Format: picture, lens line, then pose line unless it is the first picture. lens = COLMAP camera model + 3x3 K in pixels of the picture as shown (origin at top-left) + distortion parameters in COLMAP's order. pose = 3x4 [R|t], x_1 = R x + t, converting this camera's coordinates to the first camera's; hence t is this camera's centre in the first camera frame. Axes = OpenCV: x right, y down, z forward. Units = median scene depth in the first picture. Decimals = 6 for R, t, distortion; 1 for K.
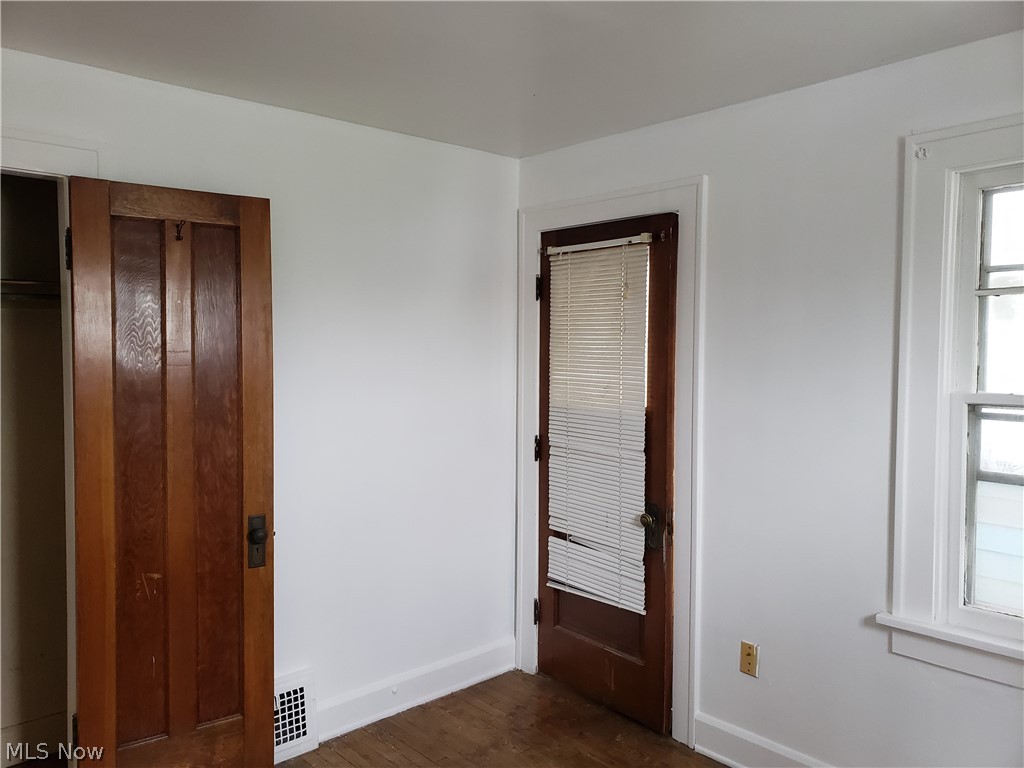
lens RADIAL K [[788.4, 0, 494.7], [0, 788.4, 378.7], [0, 0, 1]] dist [0.005480, 0.001416]
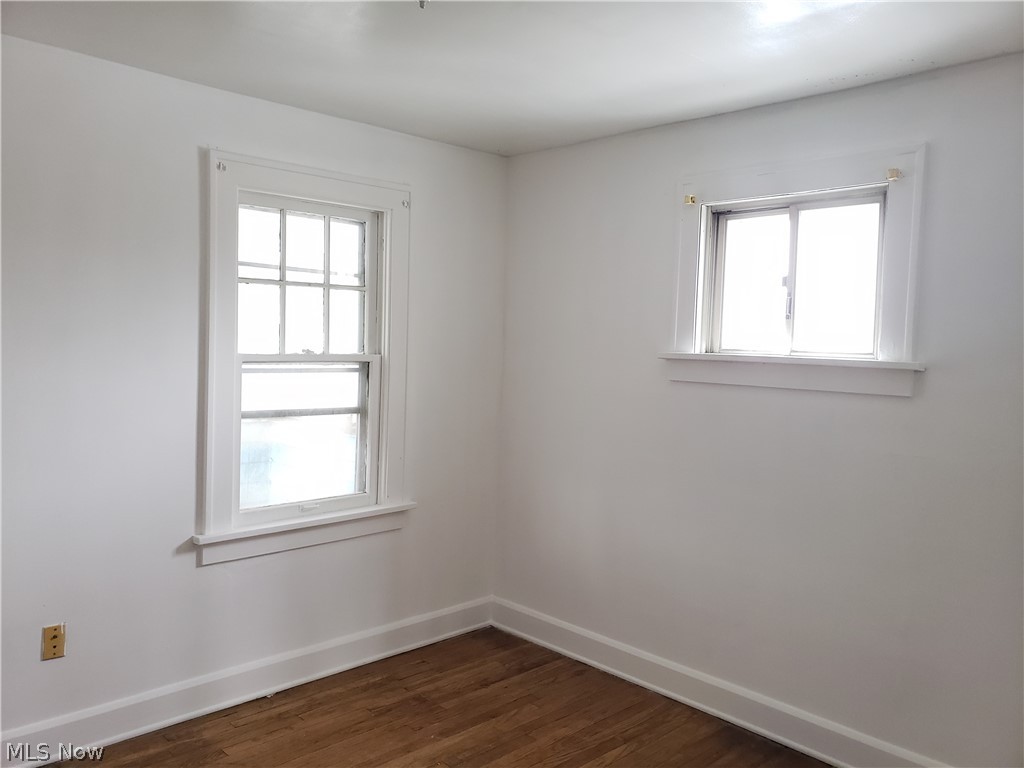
lens RADIAL K [[801.5, 0, 497.4], [0, 801.5, 384.2], [0, 0, 1]] dist [0.035167, -0.000649]
pose [[-0.028240, -0.063134, 0.997605, -0.346648], [0.013354, 0.997891, 0.063530, -0.005507], [-0.999512, 0.015116, -0.027337, 0.259452]]
